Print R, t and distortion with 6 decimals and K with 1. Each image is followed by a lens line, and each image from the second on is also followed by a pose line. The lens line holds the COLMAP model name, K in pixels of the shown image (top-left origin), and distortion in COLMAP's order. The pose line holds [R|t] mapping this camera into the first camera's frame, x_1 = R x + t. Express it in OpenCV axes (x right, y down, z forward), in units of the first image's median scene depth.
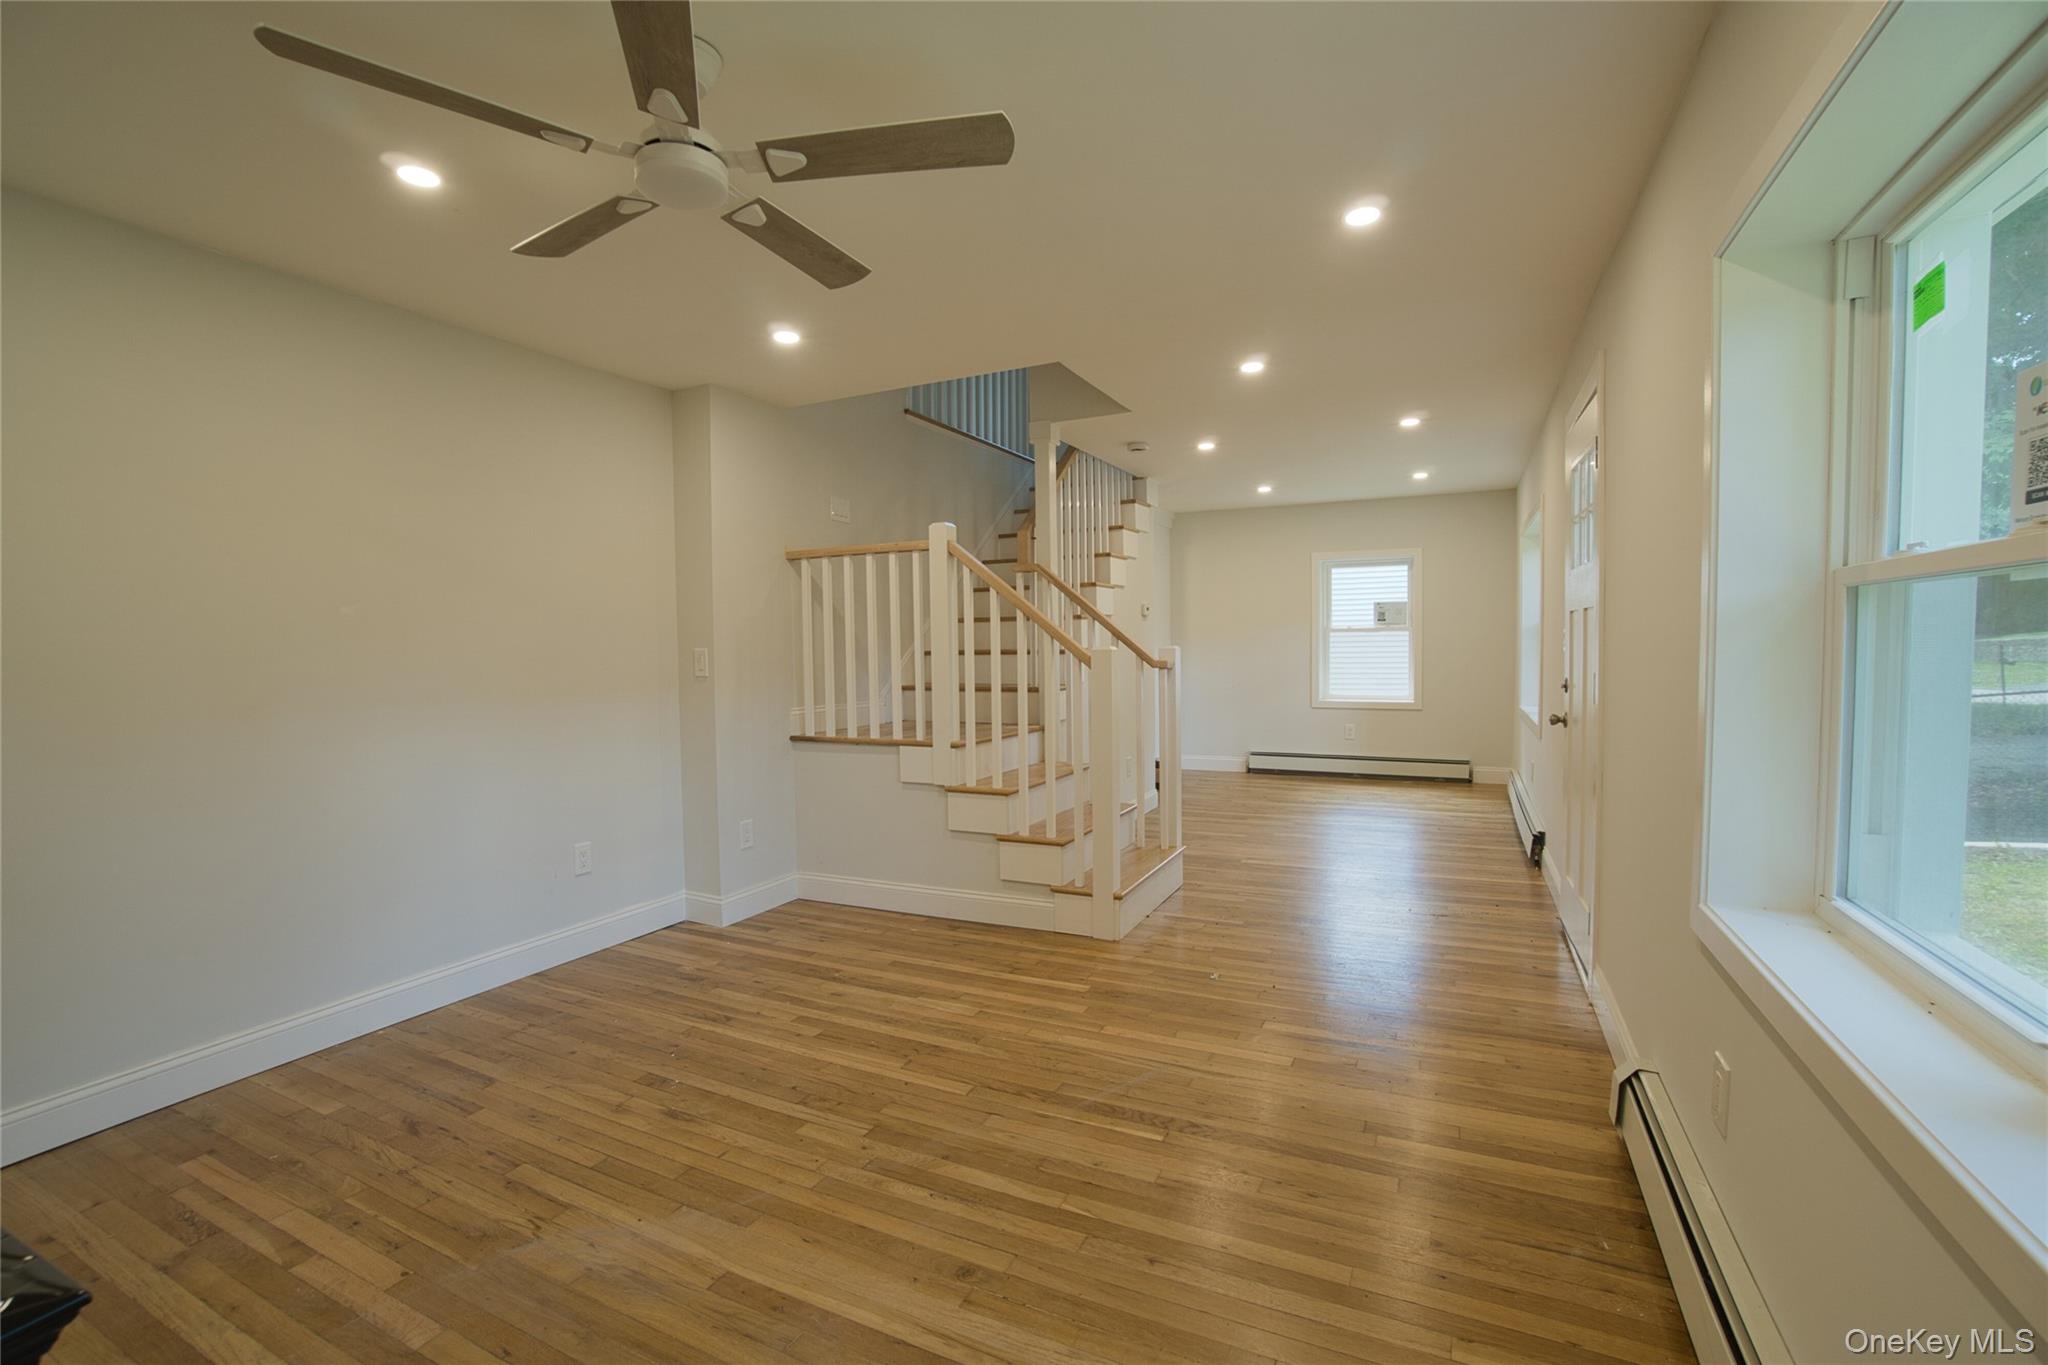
lens RADIAL K [[894.4, 0, 1027.8], [0, 894.4, 690.5], [0, 0, 1]] dist [-0.016273, 0.002141]
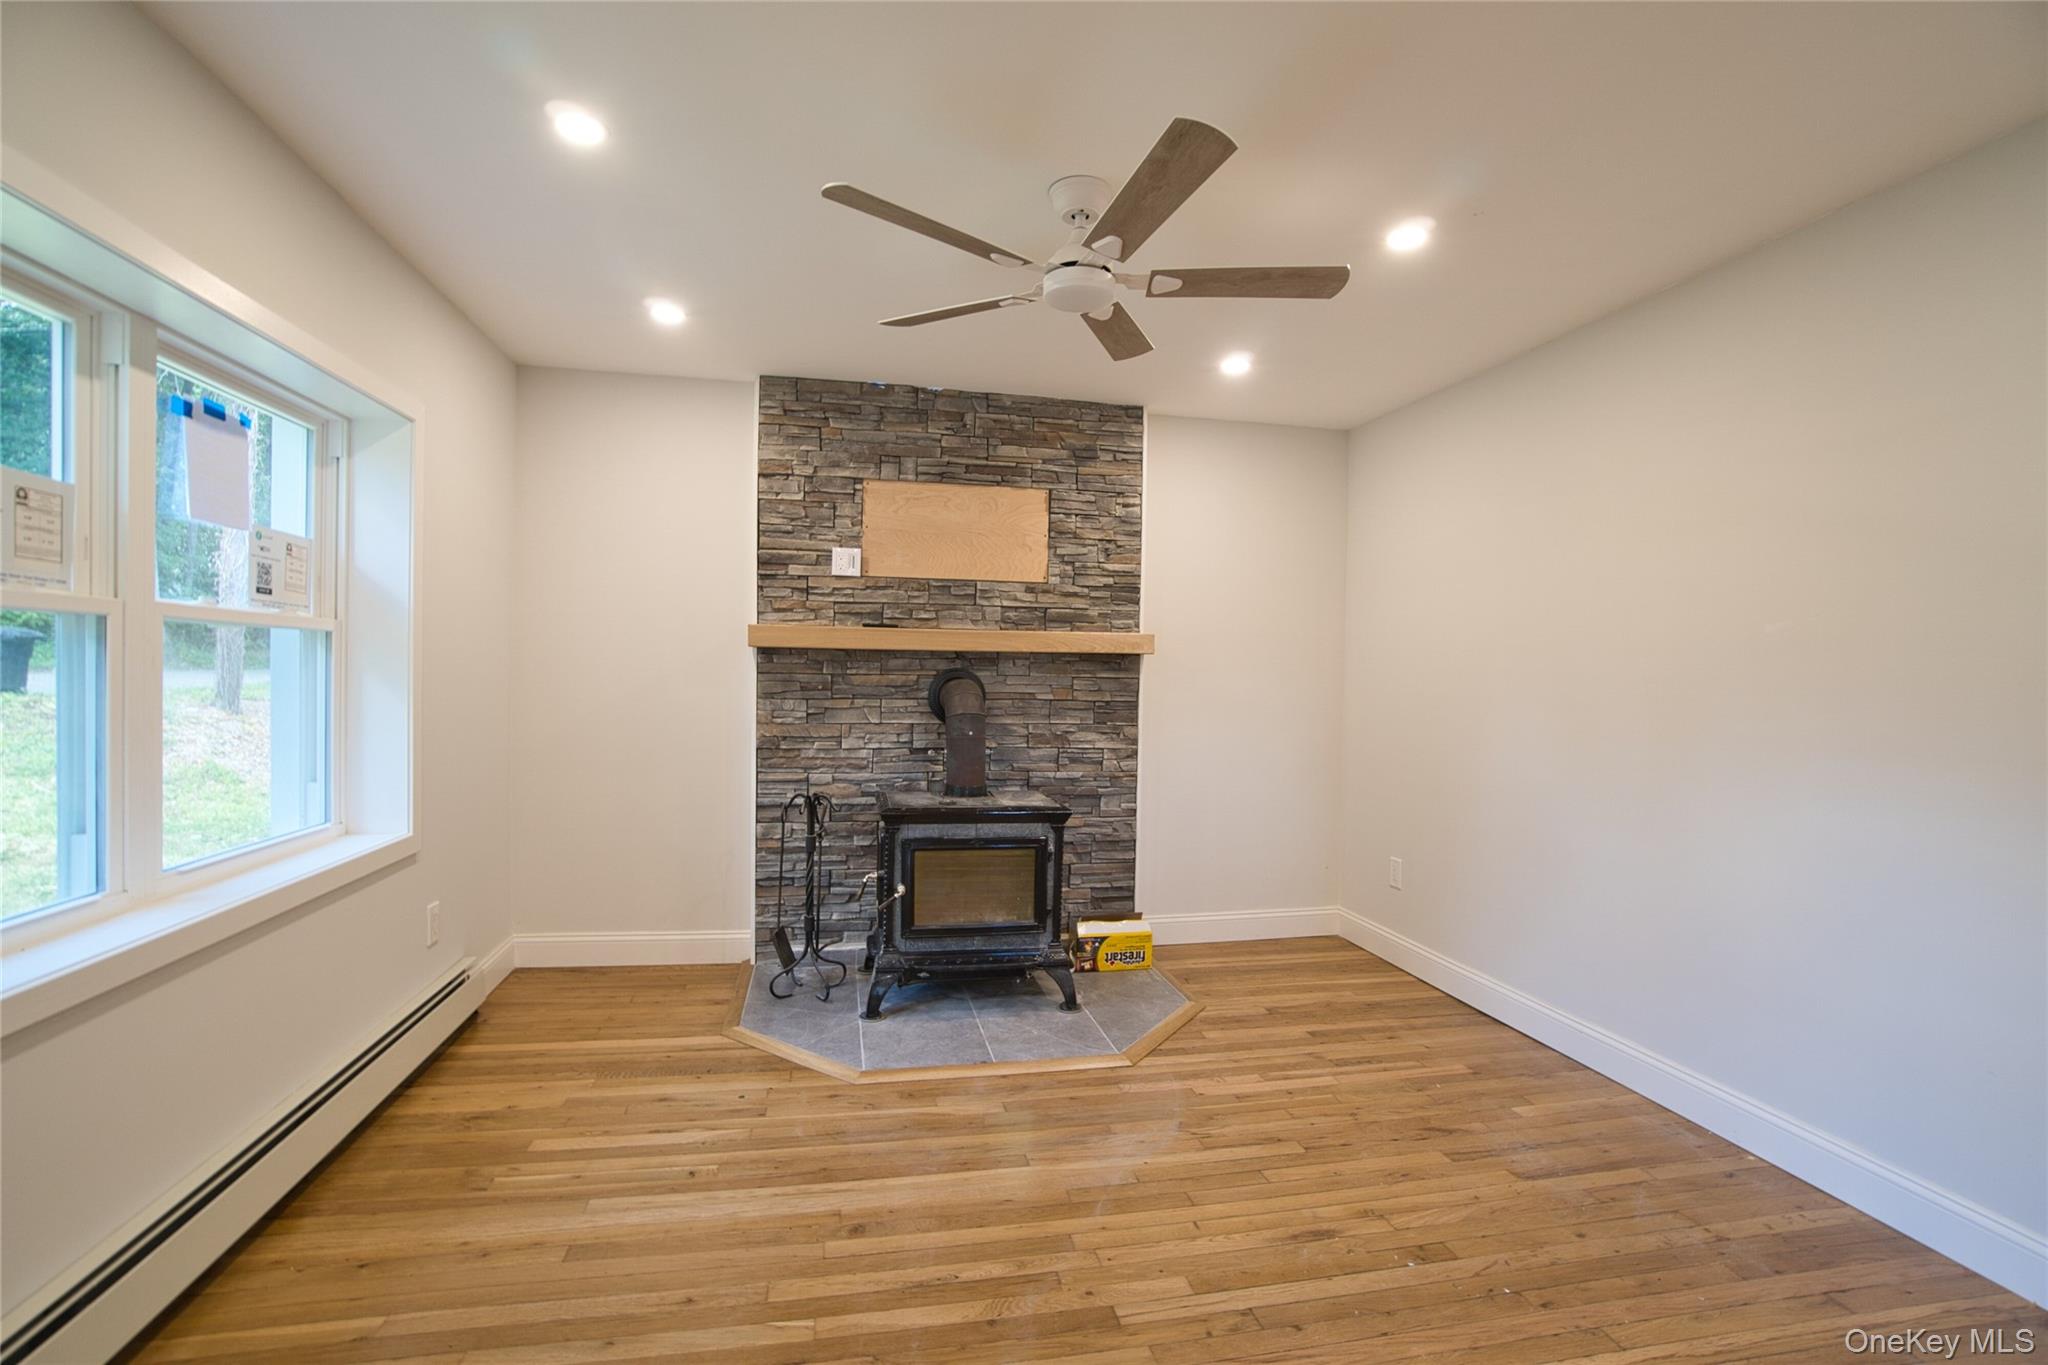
lens RADIAL K [[894.4, 0, 1012.7], [0, 894.4, 684.9], [0, 0, 1]] dist [-0.016273, 0.002141]
pose [[-0.794161, 0.012522, -0.607578, 0.407953], [-0.035935, 0.997071, 0.067519, -0.101496], [0.606644, 0.075454, -0.791385, 1.793058]]
